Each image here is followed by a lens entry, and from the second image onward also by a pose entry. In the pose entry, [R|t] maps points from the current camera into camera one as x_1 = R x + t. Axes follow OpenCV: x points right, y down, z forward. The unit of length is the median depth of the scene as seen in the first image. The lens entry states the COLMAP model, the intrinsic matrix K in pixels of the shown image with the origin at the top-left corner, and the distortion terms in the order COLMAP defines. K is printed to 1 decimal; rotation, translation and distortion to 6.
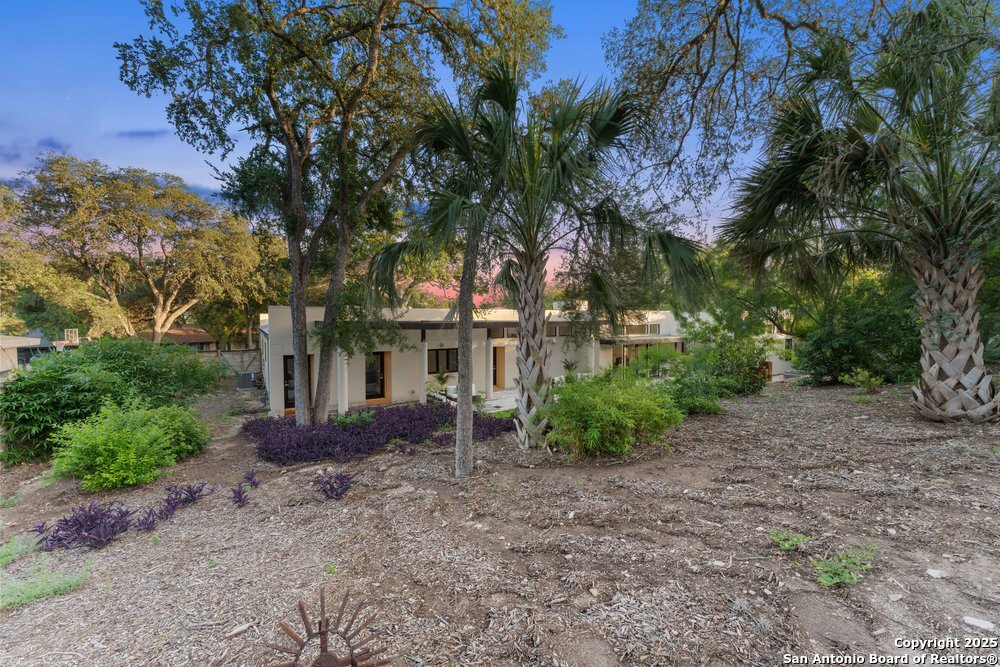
lens RADIAL K [[414.0, 0, 502.7], [0, 414.0, 333.3], [0, 0, 1]] dist [0.000804, 0.000099]
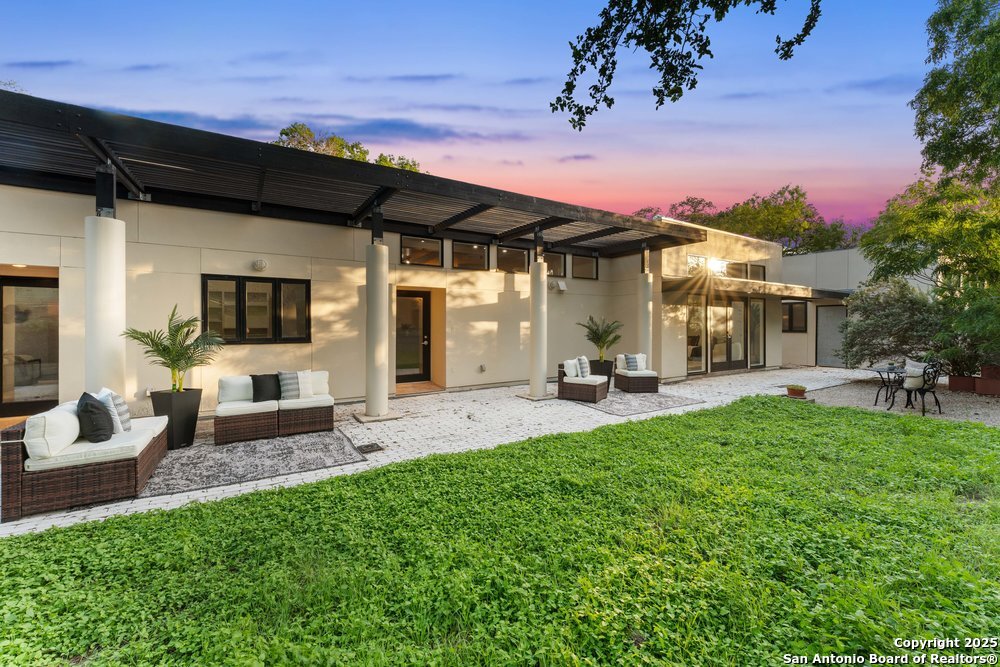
lens RADIAL K [[414.0, 0, 501.1], [0, 414.0, 322.5], [0, 0, 1]] dist [0.000804, 0.000099]
pose [[0.999971, 0.004001, -0.006454, 0.074597], [-0.004254, 0.999205, -0.039641, 0.095258], [0.006290, 0.039667, 0.999193, 0.667892]]
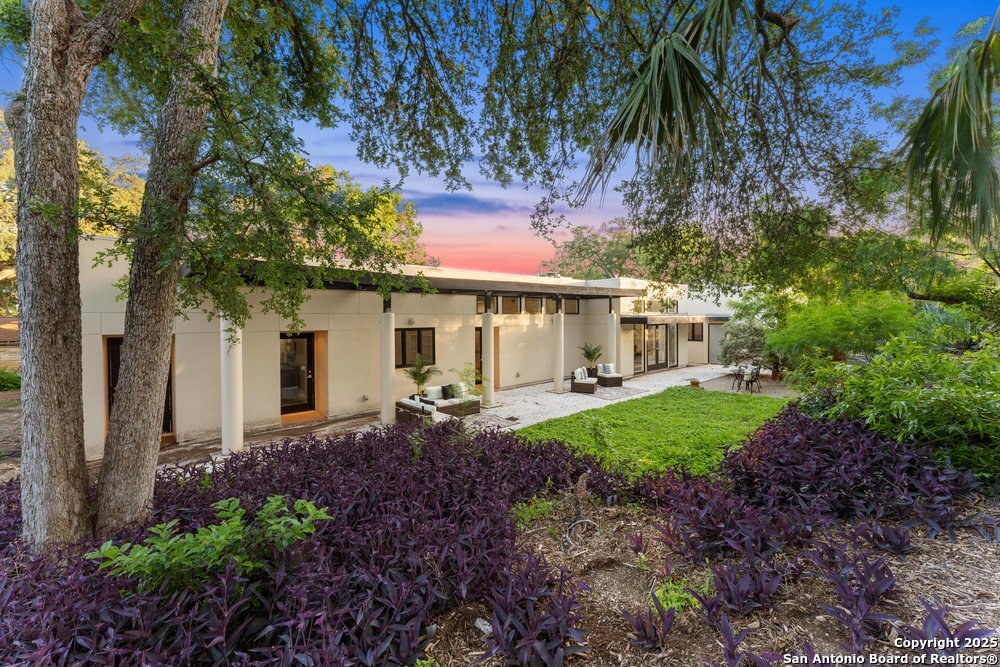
lens RADIAL K [[414.0, 0, 499.3], [0, 414.0, 318.6], [0, 0, 1]] dist [0.000804, 0.000099]
pose [[0.986927, -0.003025, 0.161142, -0.120745], [0.008044, 0.999502, -0.030501, 0.045040], [-0.160970, 0.031398, 0.986460, 0.372380]]
